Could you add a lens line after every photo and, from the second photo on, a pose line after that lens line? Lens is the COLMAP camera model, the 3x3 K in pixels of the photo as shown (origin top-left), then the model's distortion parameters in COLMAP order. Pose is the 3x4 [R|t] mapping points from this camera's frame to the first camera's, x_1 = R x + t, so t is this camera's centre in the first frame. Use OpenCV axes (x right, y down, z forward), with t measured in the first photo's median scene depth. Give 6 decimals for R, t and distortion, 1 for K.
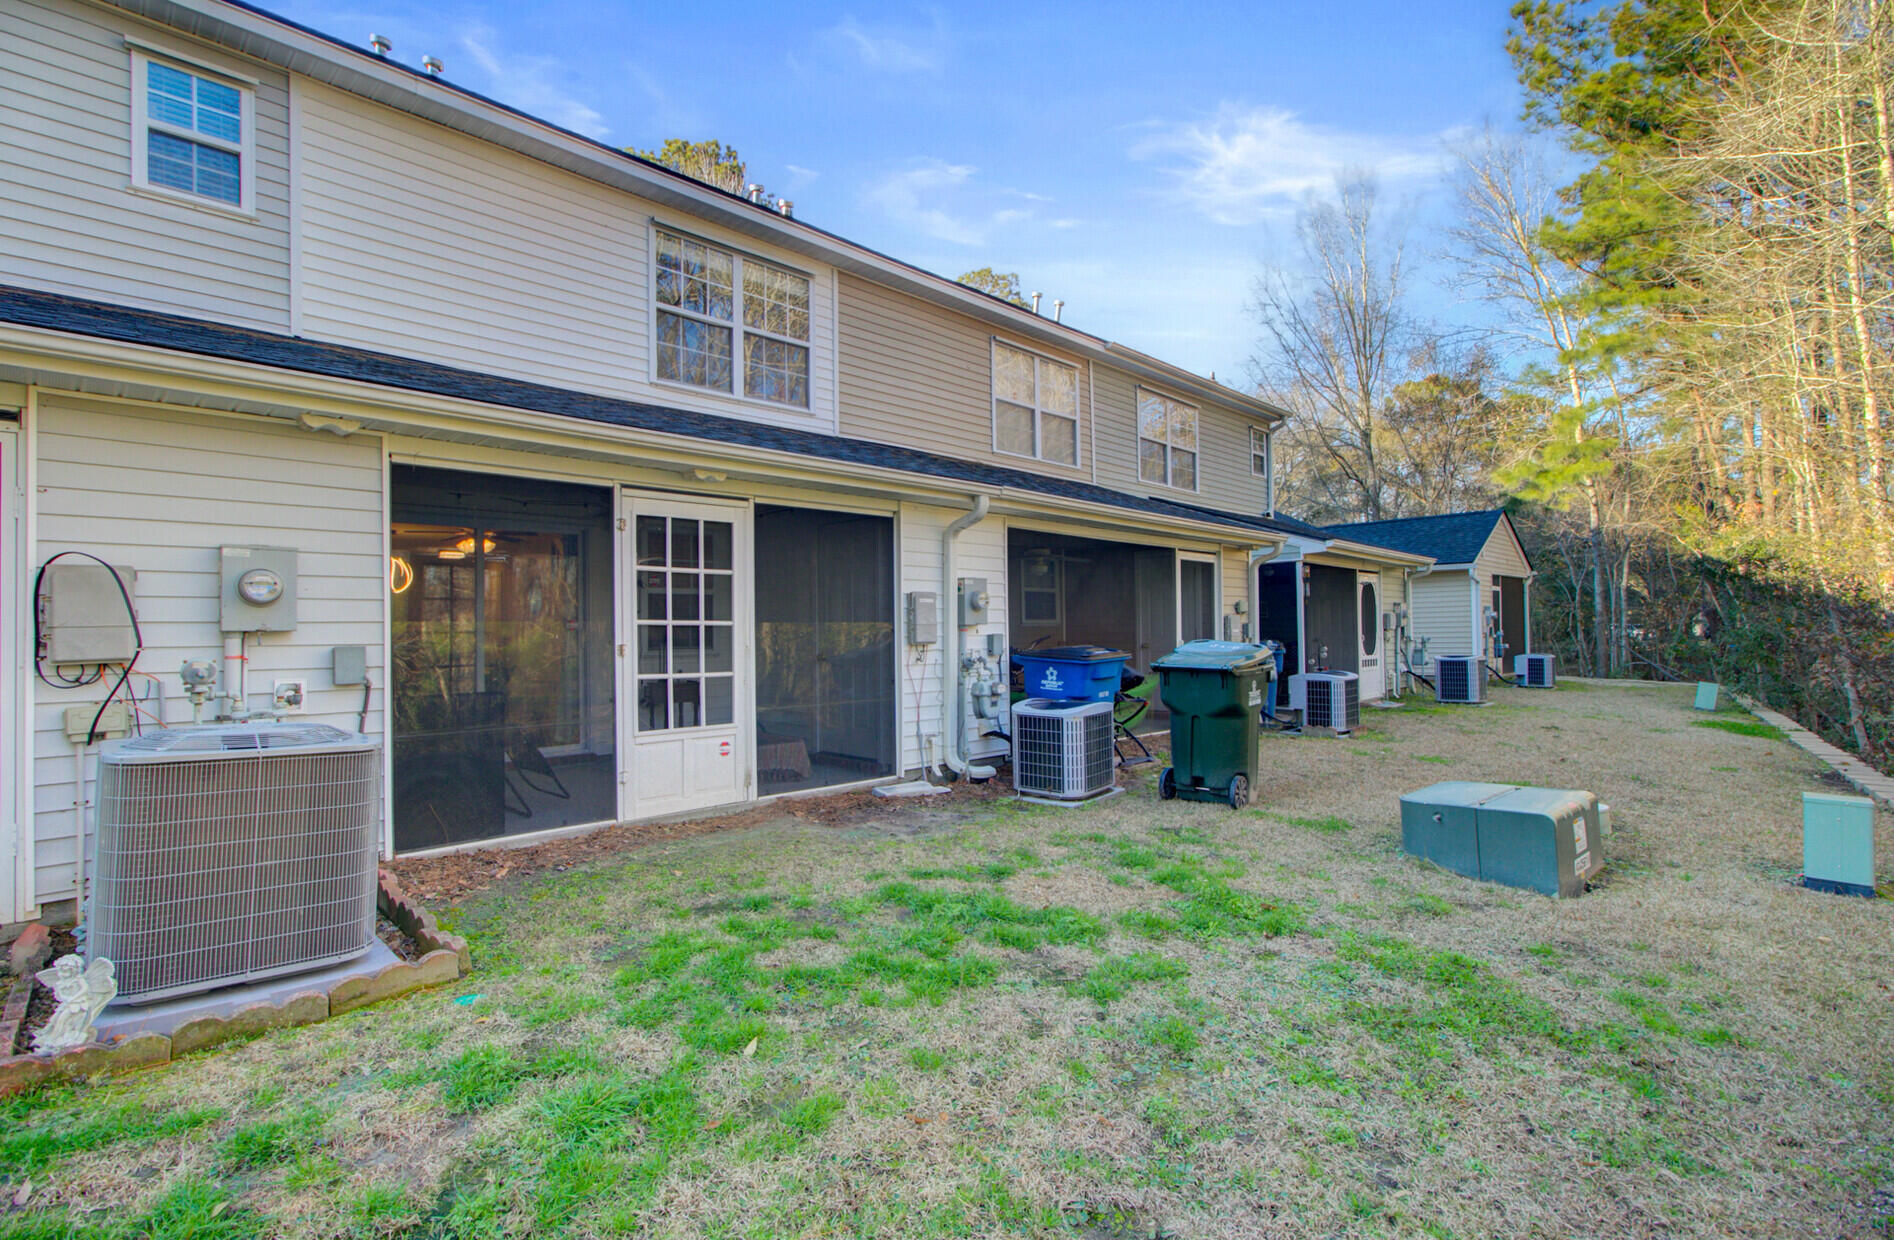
lens RADIAL K [[877.2, 0, 947.0], [0, 877.2, 620.0], [0, 0, 1]] dist [-0.001679, 0.016203]
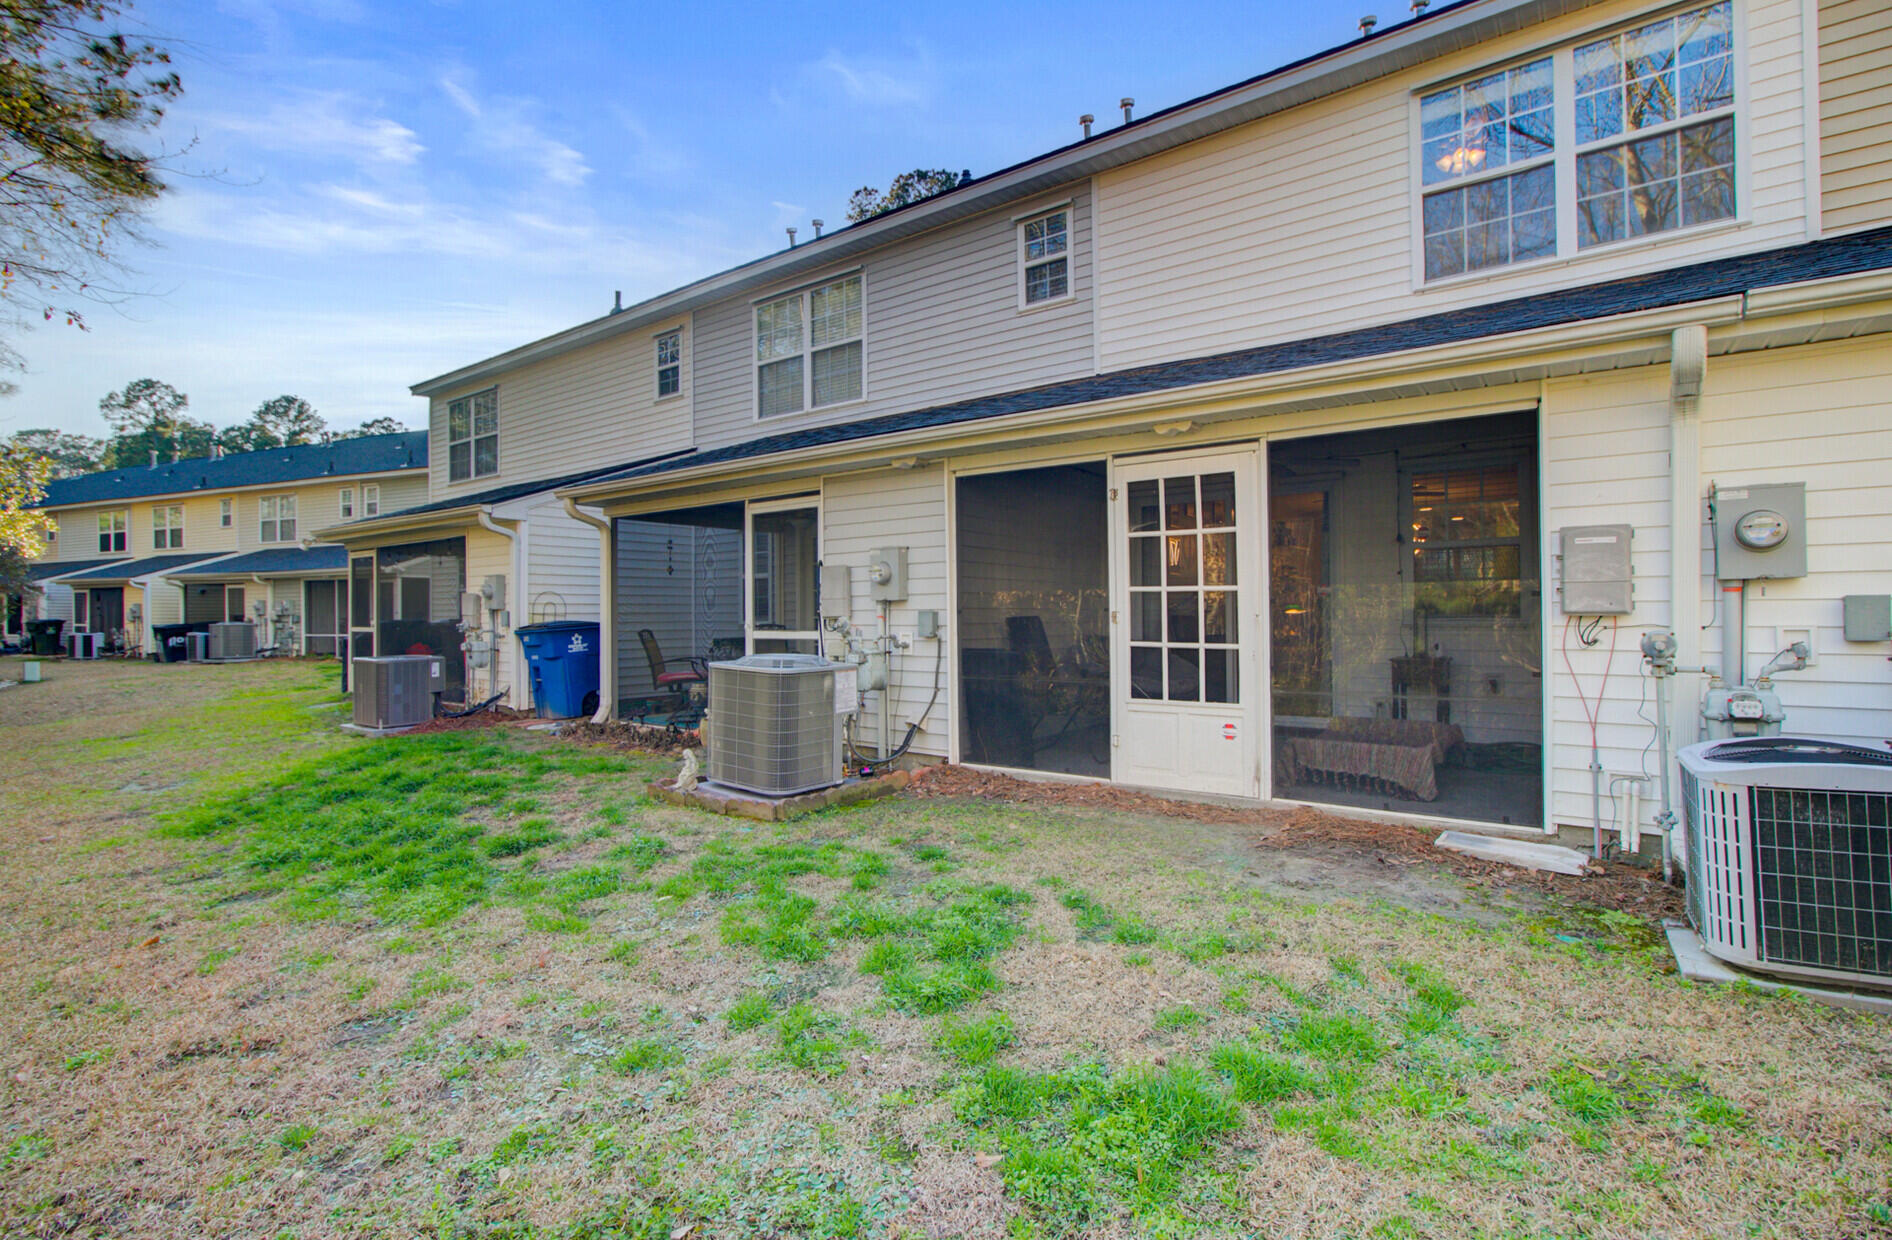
lens RADIAL K [[921.2, 0, 948.1], [0, 921.2, 603.9], [0, 0, 1]] dist [-0.012751, 0.020427]
pose [[0.143173, 0.005193, -0.989684, 0.642641], [0.025632, 0.999631, 0.008954, 0.004106], [0.989366, -0.026649, 0.142987, 0.620330]]
